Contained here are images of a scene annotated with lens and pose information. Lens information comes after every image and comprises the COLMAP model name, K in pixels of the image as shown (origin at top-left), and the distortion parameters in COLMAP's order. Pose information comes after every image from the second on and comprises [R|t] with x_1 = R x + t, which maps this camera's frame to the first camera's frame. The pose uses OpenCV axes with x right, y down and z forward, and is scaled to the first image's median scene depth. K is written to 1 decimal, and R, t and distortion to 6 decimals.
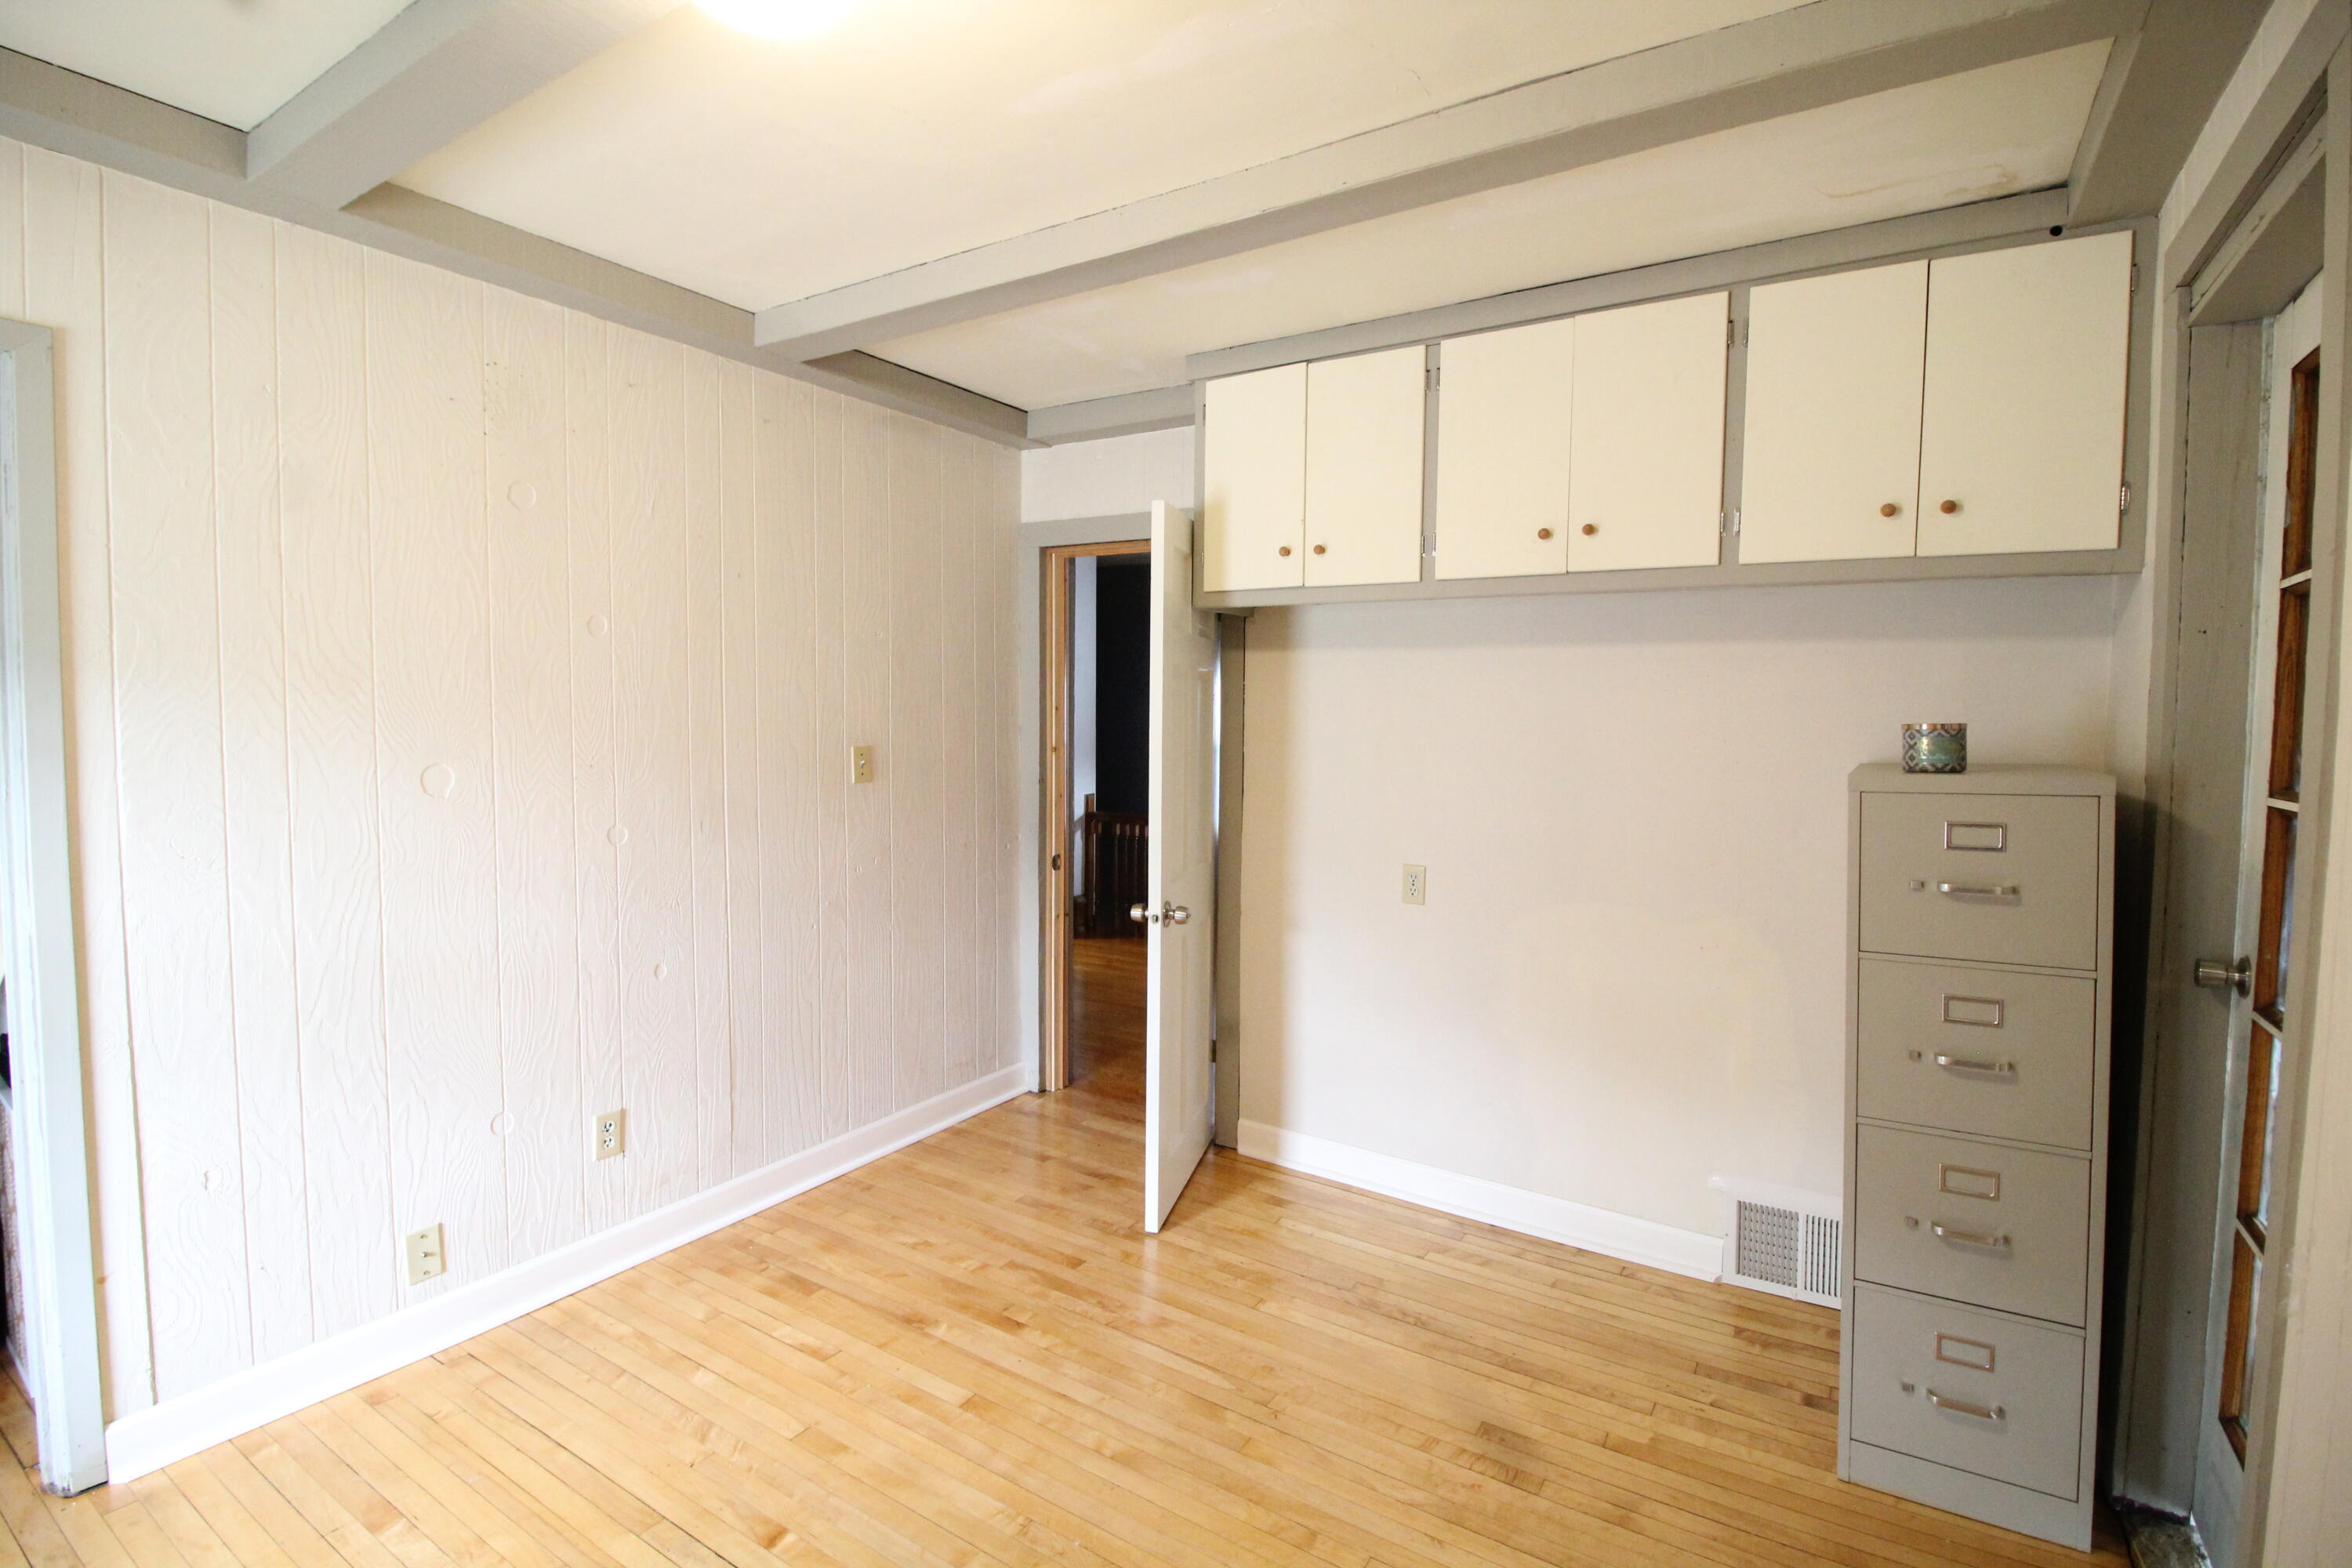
lens RADIAL K [[1076.8, 0, 1195.6], [0, 1076.8, 759.7], [0, 0, 1]] dist [0.001671, -0.013502]
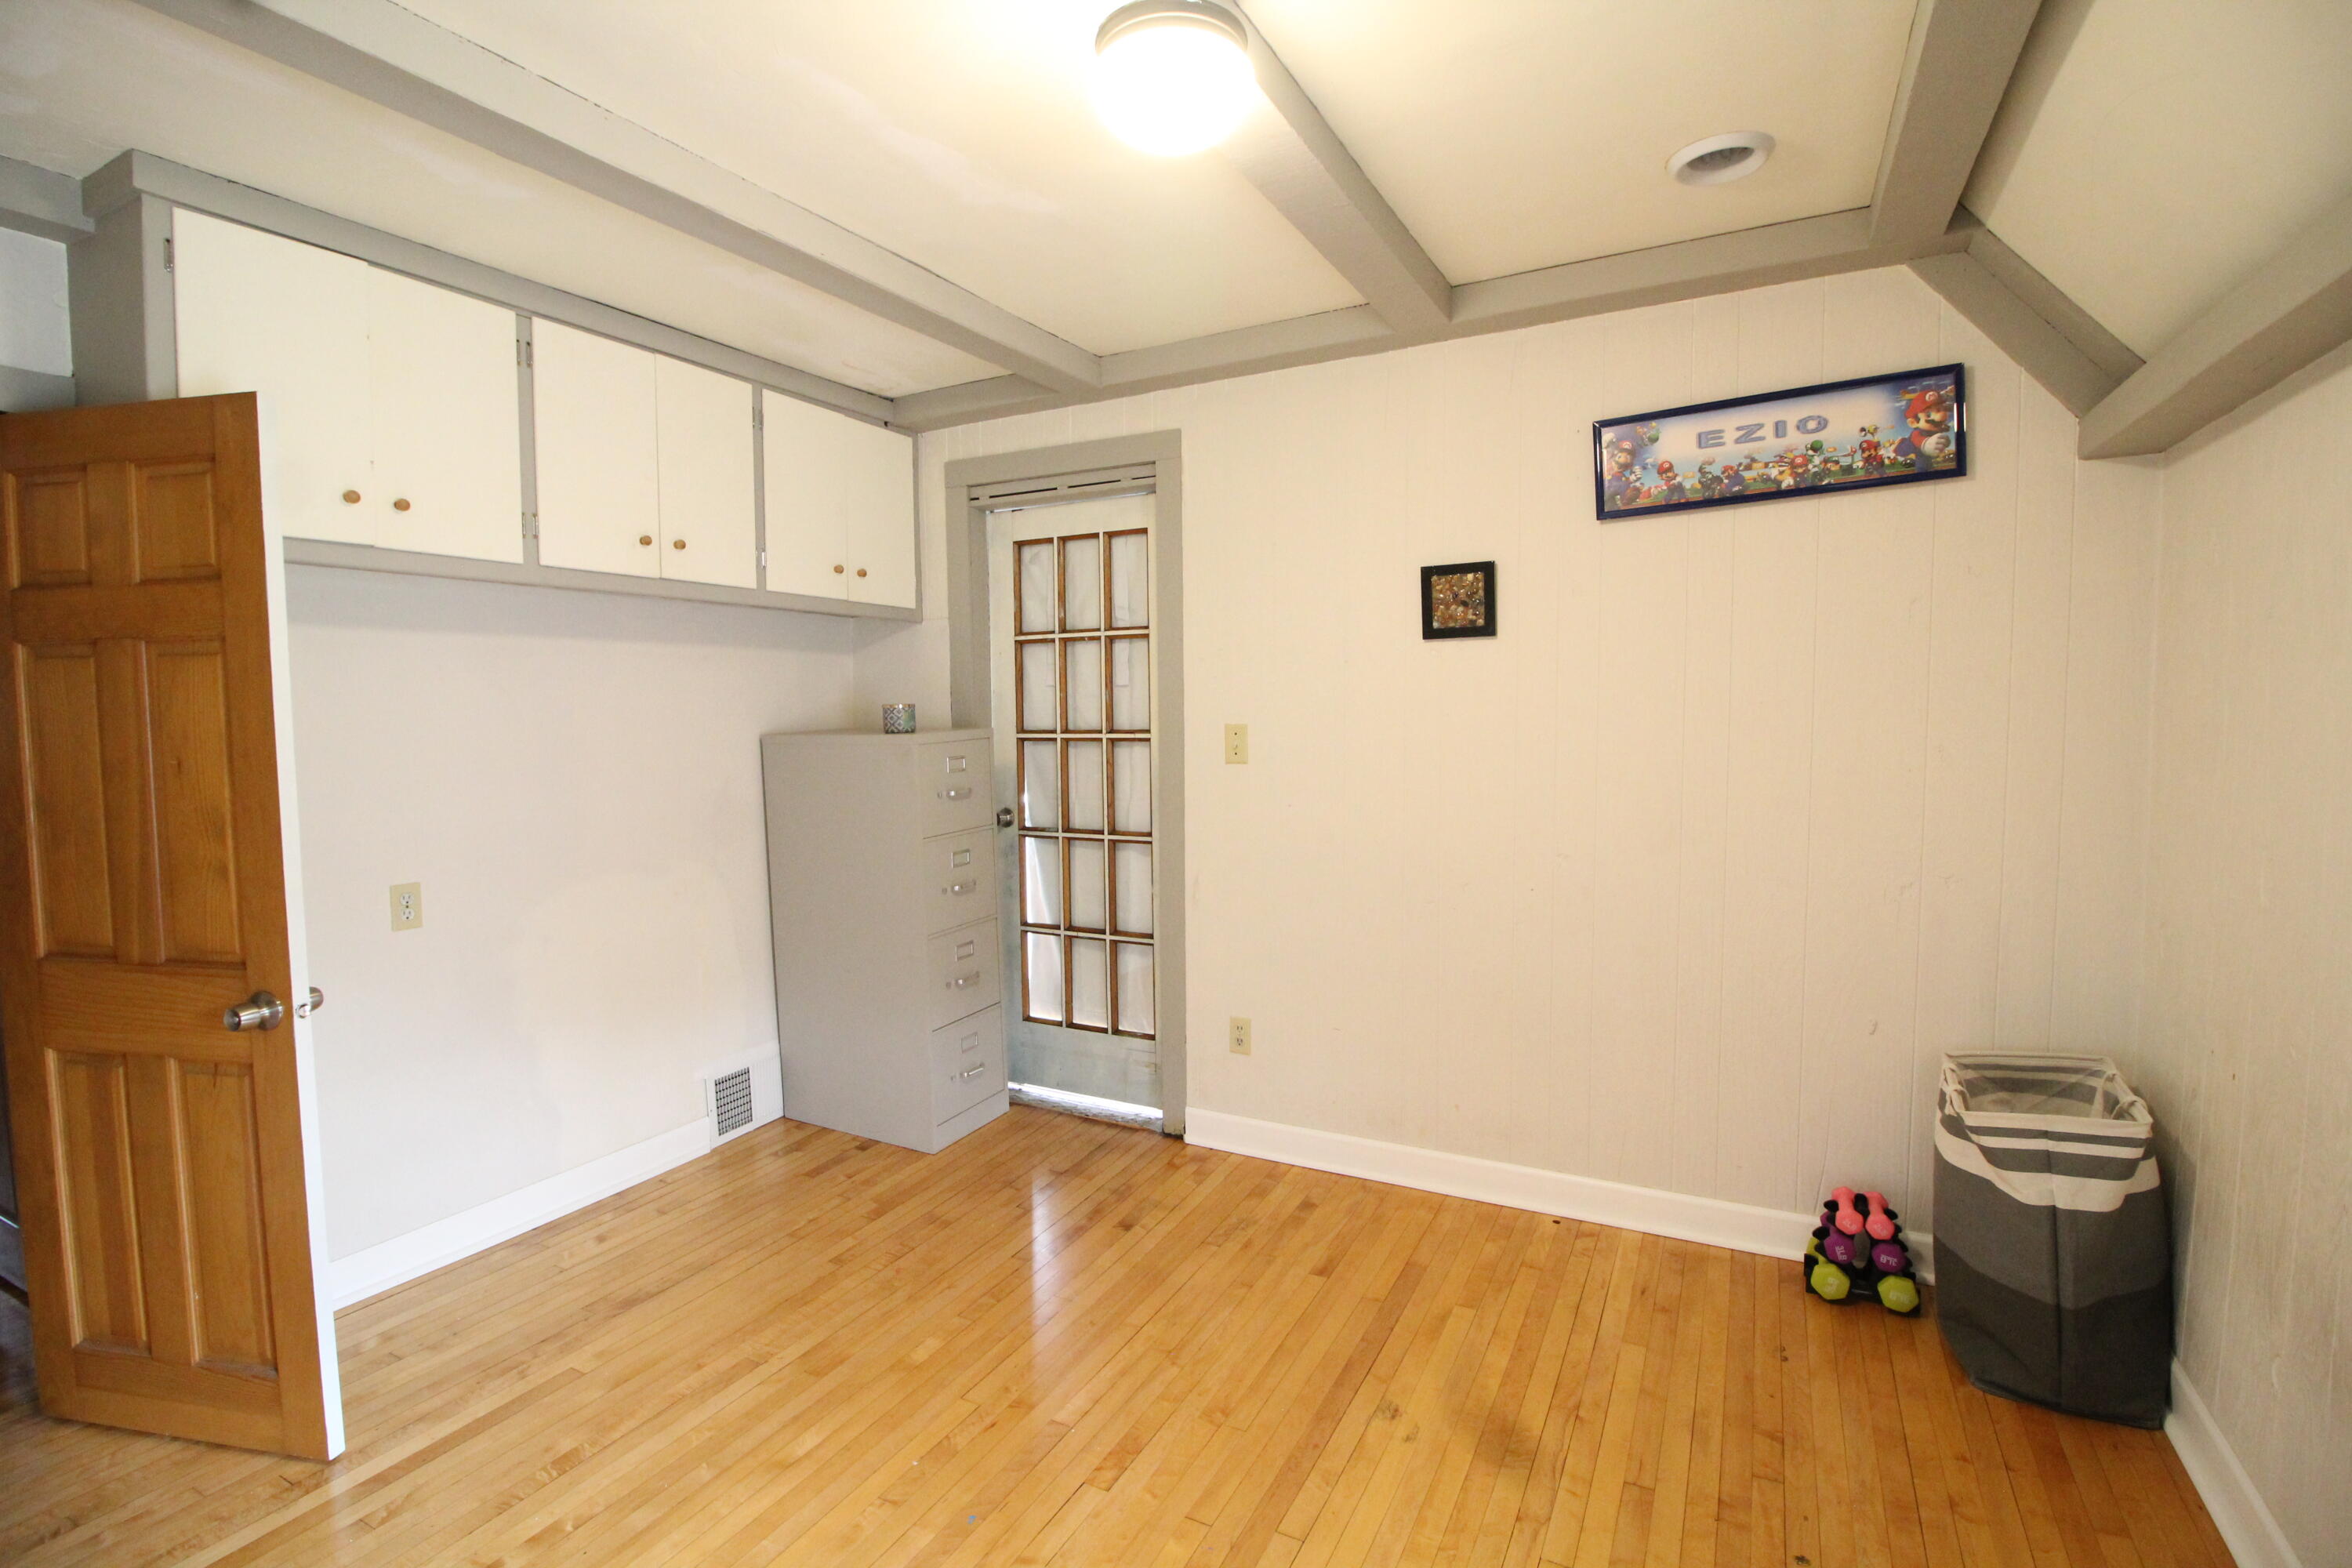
lens RADIAL K [[1076.8, 0, 1195.6], [0, 1076.8, 759.7], [0, 0, 1]] dist [0.001671, -0.013502]
pose [[-0.079873, -0.067804, 0.994496, -0.813478], [0.051151, 0.996091, 0.072021, -0.035254], [-0.995492, 0.056622, -0.076093, 0.518196]]
